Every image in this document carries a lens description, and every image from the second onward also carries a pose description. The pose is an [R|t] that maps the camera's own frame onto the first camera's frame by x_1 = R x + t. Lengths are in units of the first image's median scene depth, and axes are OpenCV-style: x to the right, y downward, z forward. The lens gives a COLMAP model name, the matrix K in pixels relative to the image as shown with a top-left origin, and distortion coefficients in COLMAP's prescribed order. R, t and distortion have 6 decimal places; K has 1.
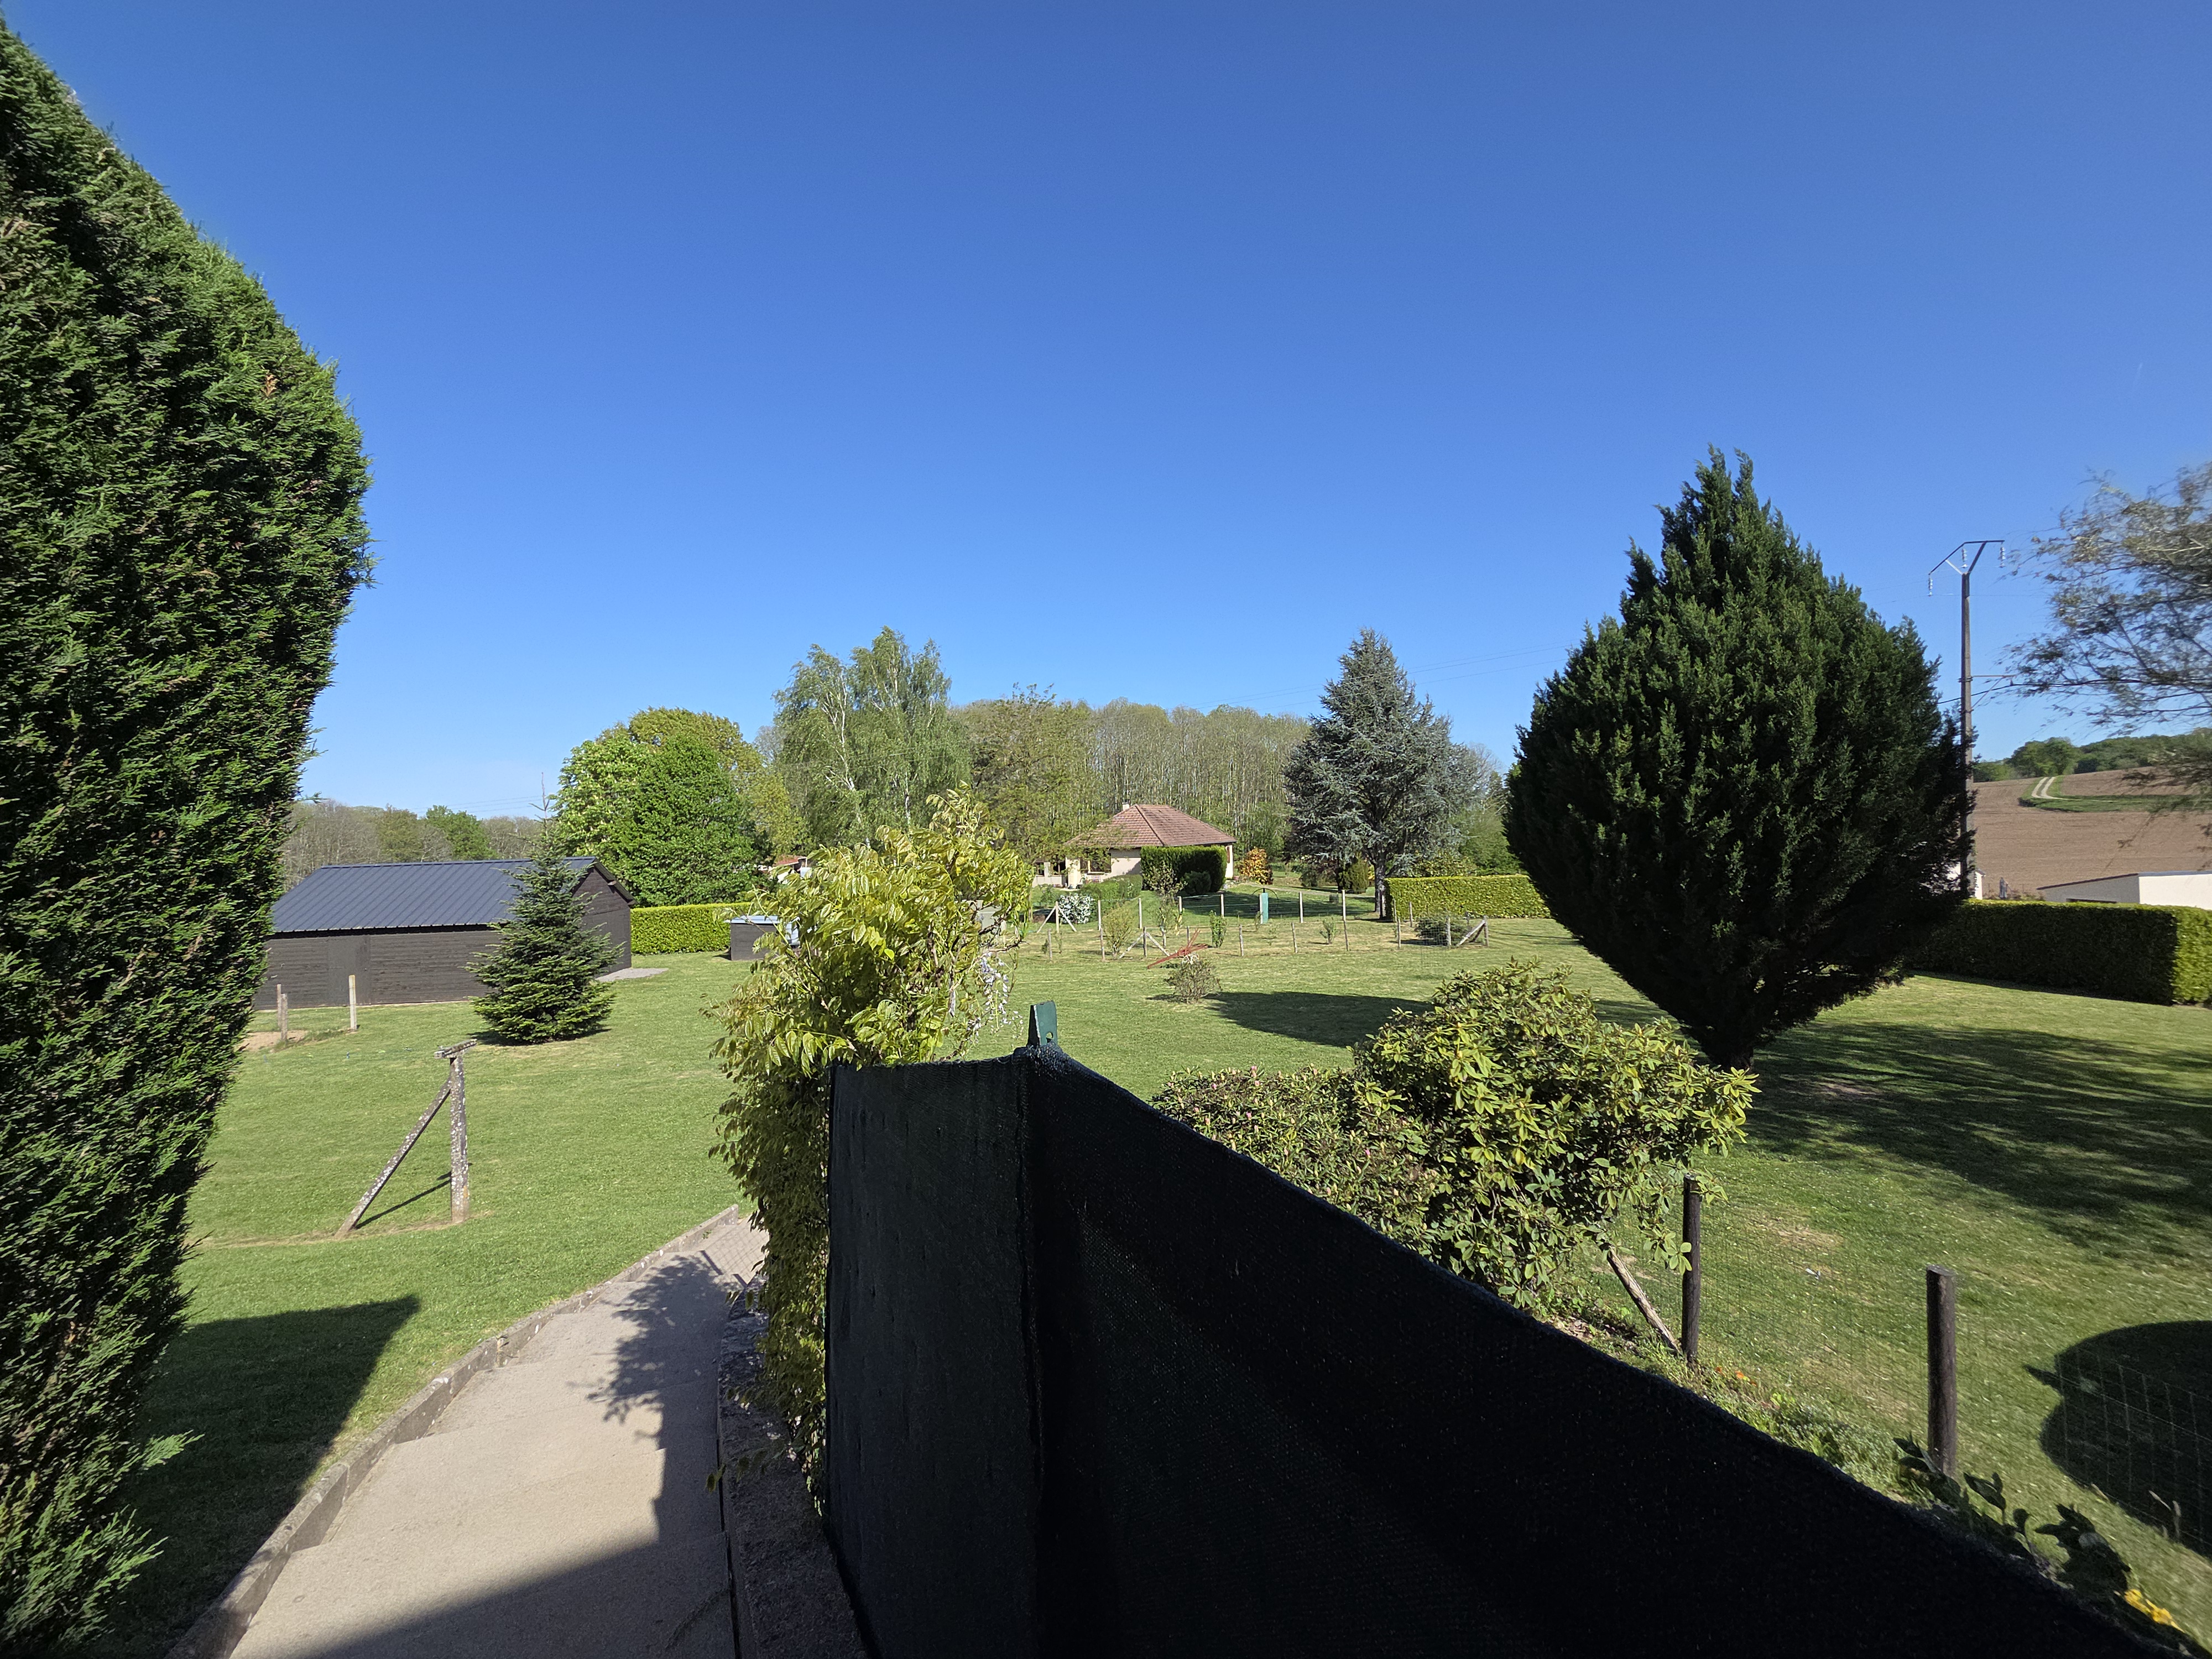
lens RADIAL K [[900.4, 0, 1088.5], [0, 900.4, 821.8], [0, 0, 1]] dist [0.004415, -0.001003]
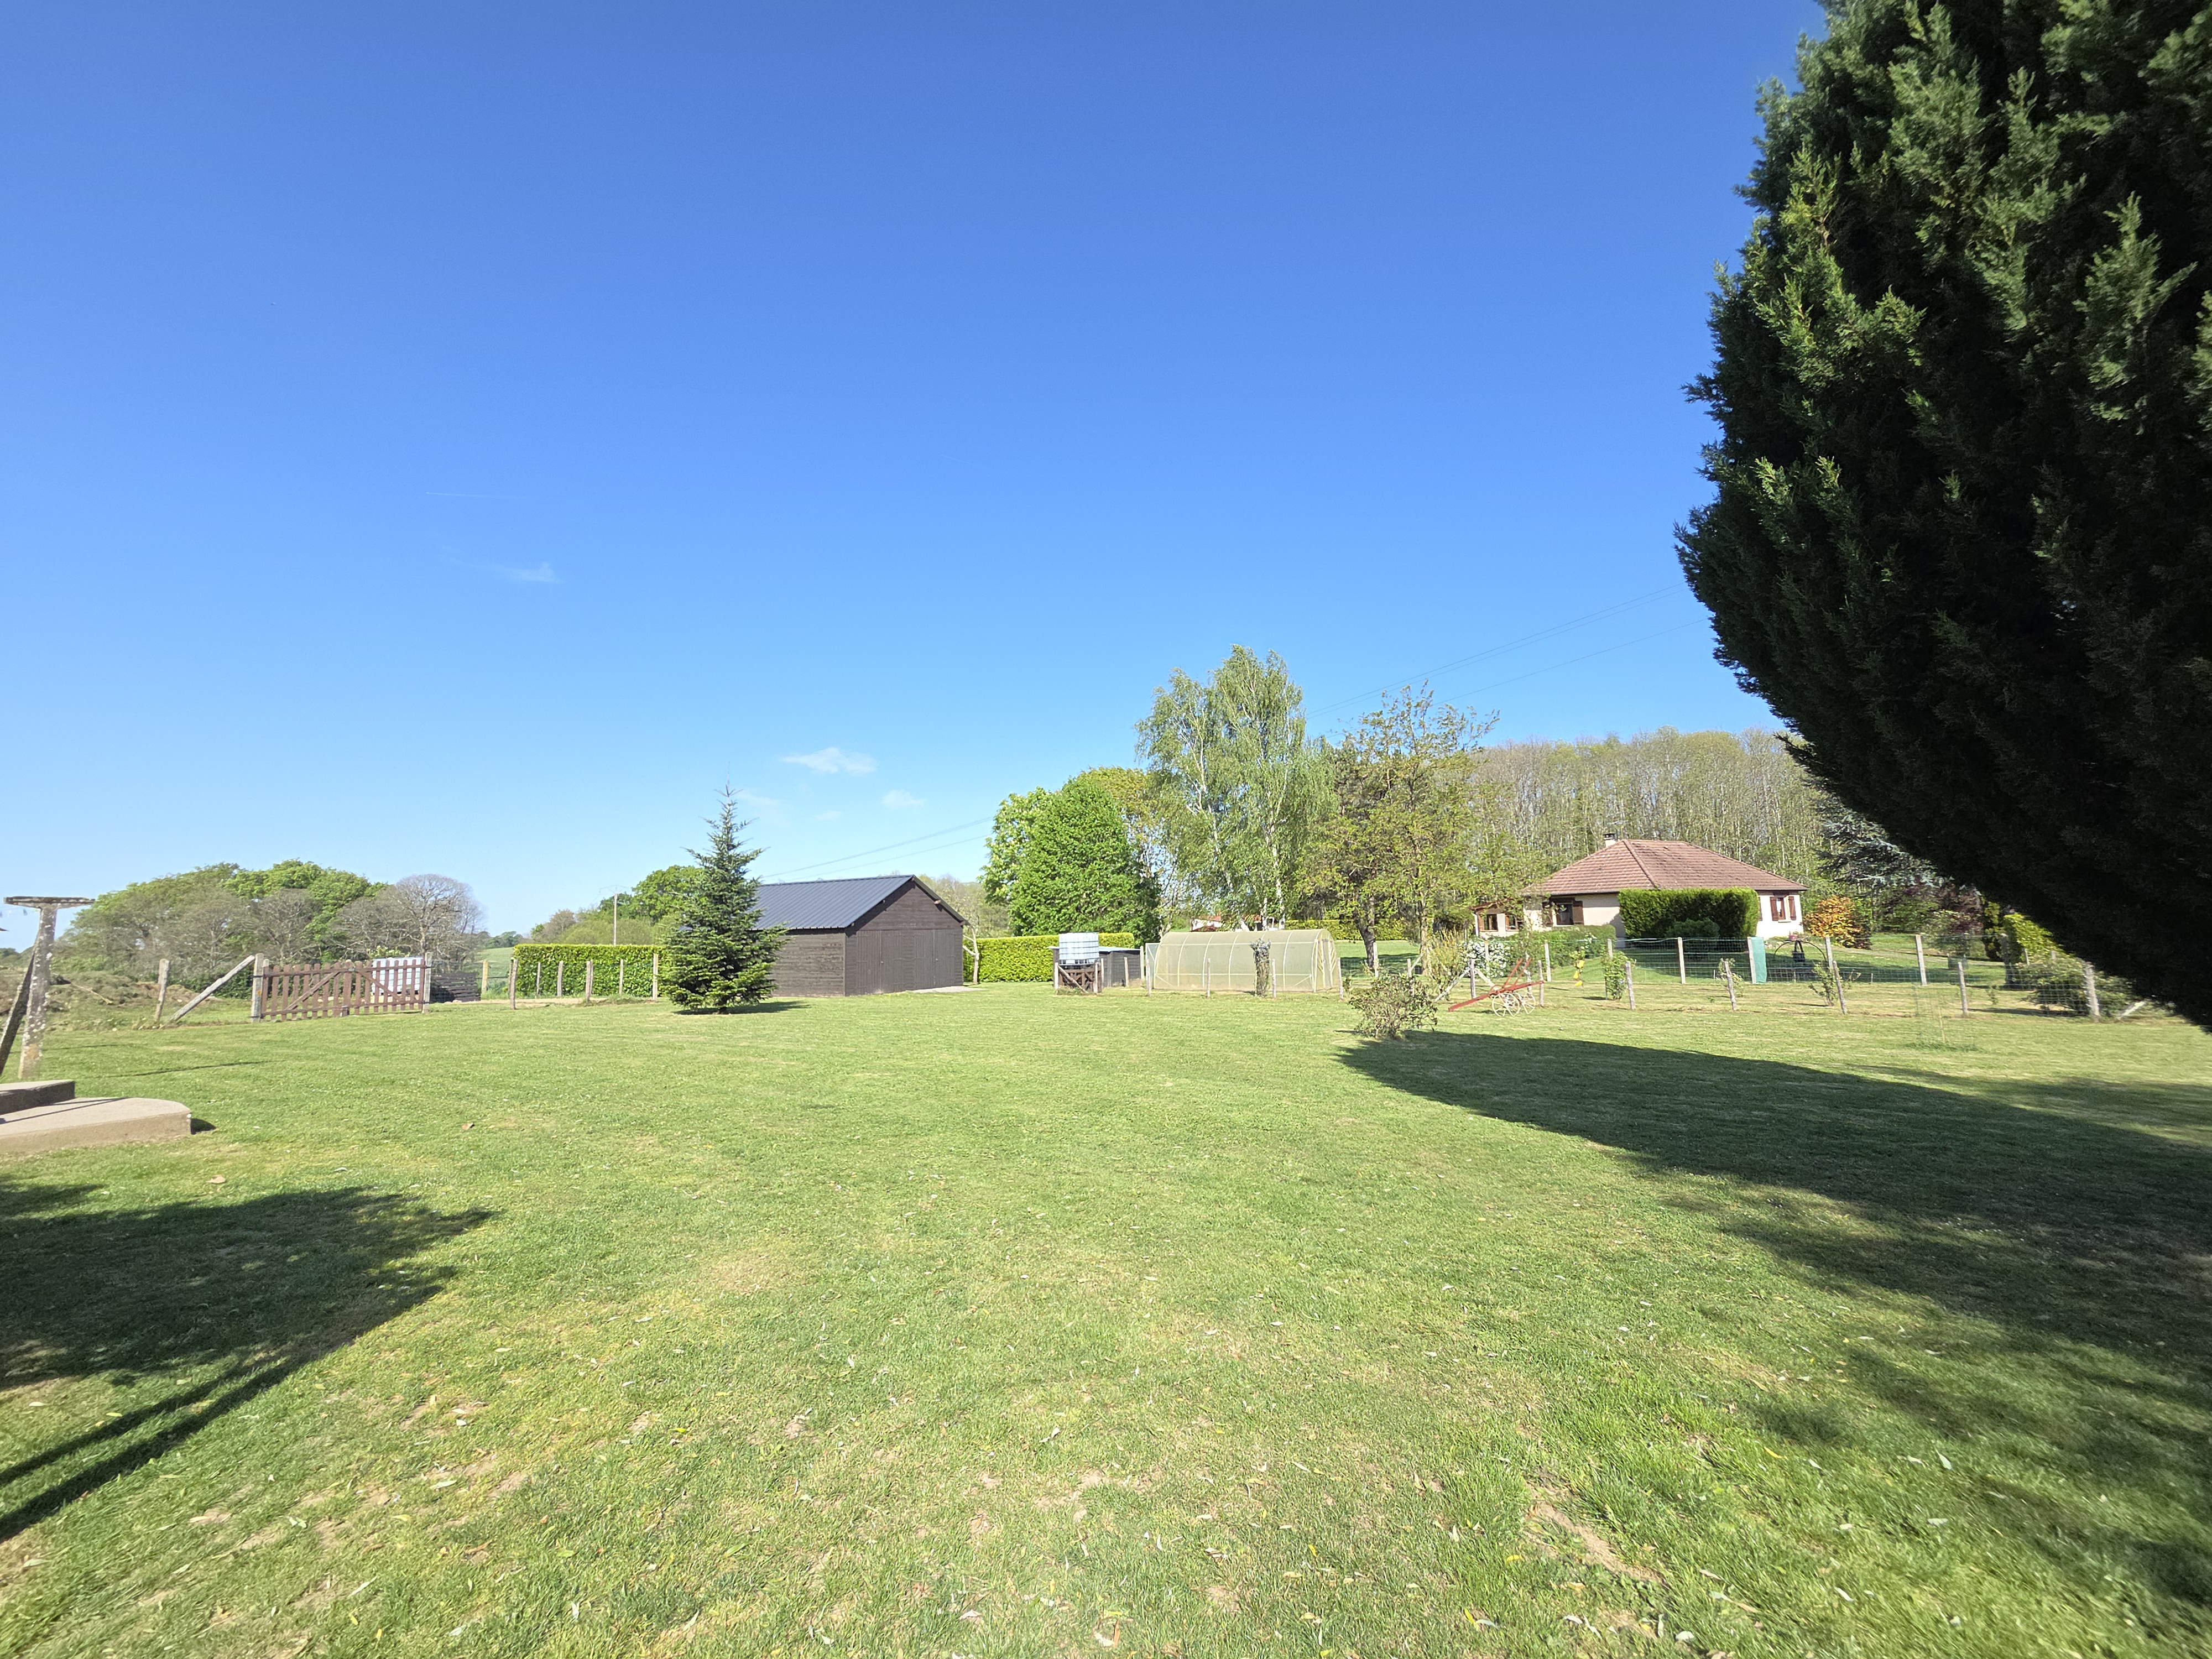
lens RADIAL K [[900.4, 0, 1093.6], [0, 900.4, 813.8], [0, 0, 1]] dist [0.004415, -0.001003]
pose [[0.830652, -0.056687, -0.553899, 0.463852], [0.001951, 0.995094, -0.098913, 0.153742], [0.556789, 0.081081, 0.826687, 0.486508]]
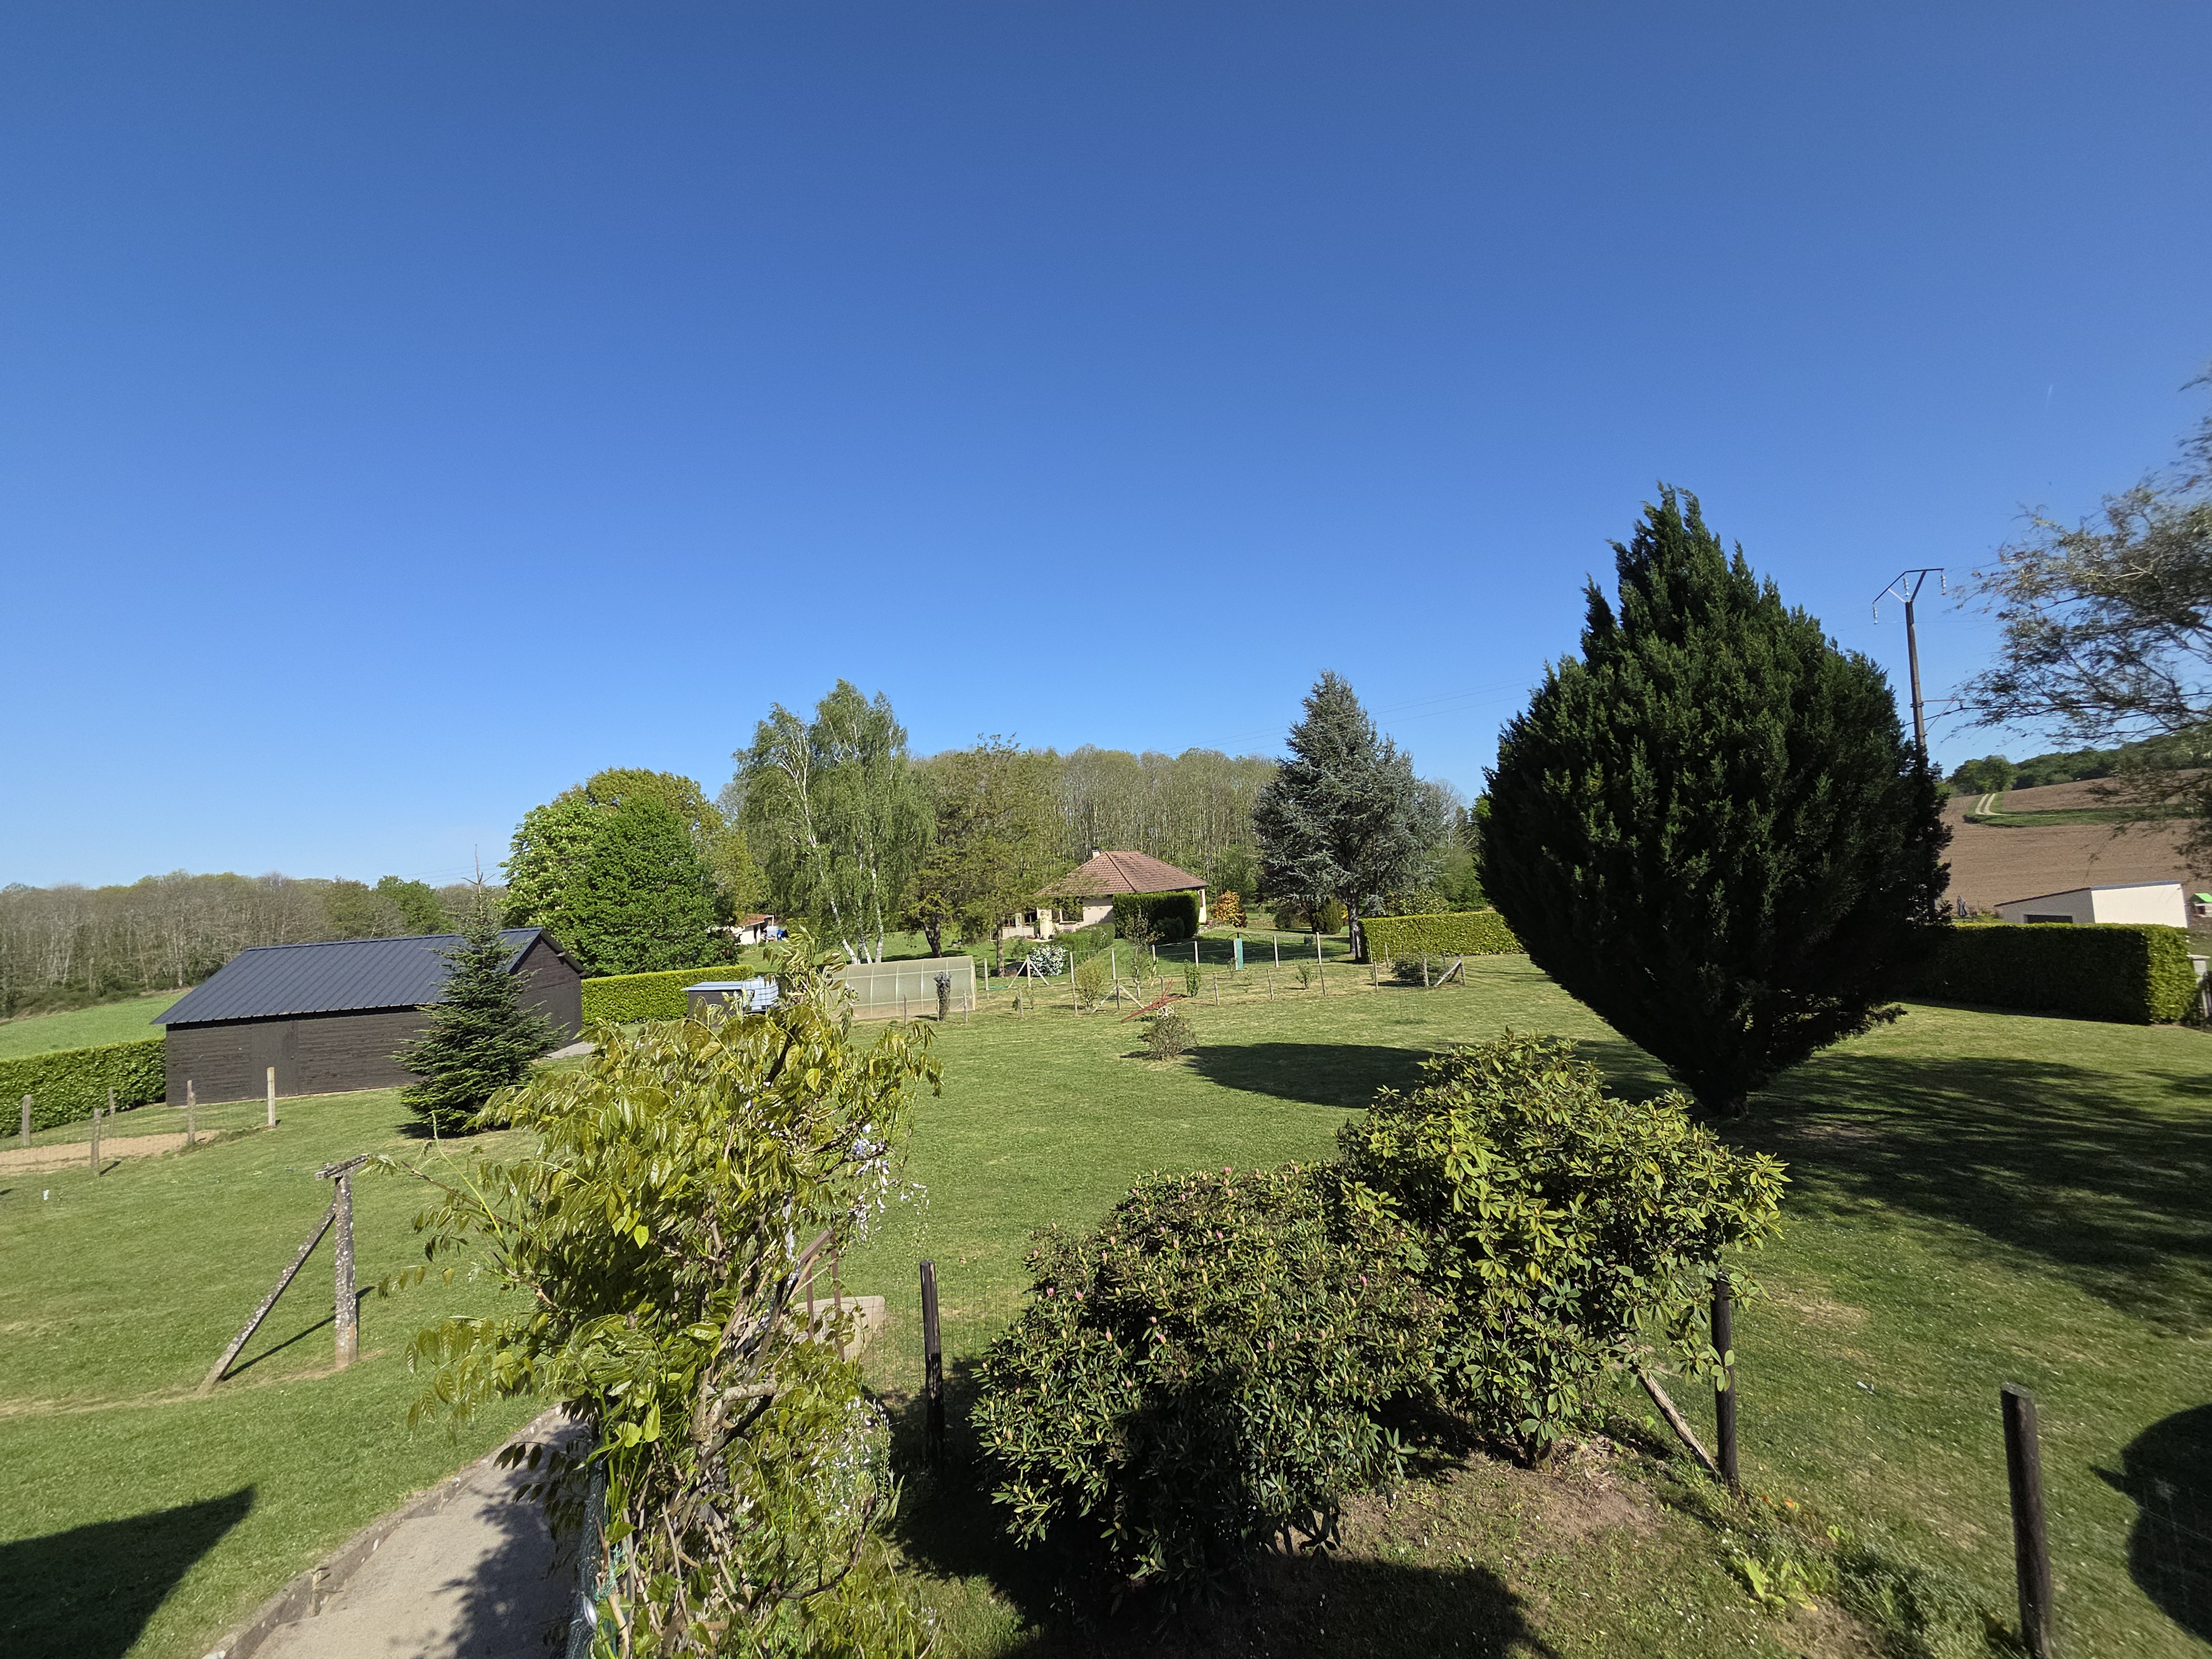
lens RADIAL K [[900.4, 0, 1088.5], [0, 900.4, 820.1], [0, 0, 1]] dist [0.004415, -0.001003]
pose [[0.998976, -0.031958, 0.032037, 0.011455], [0.033604, 0.998069, -0.052234, -0.011432], [-0.030306, 0.053257, 0.998121, 0.039074]]
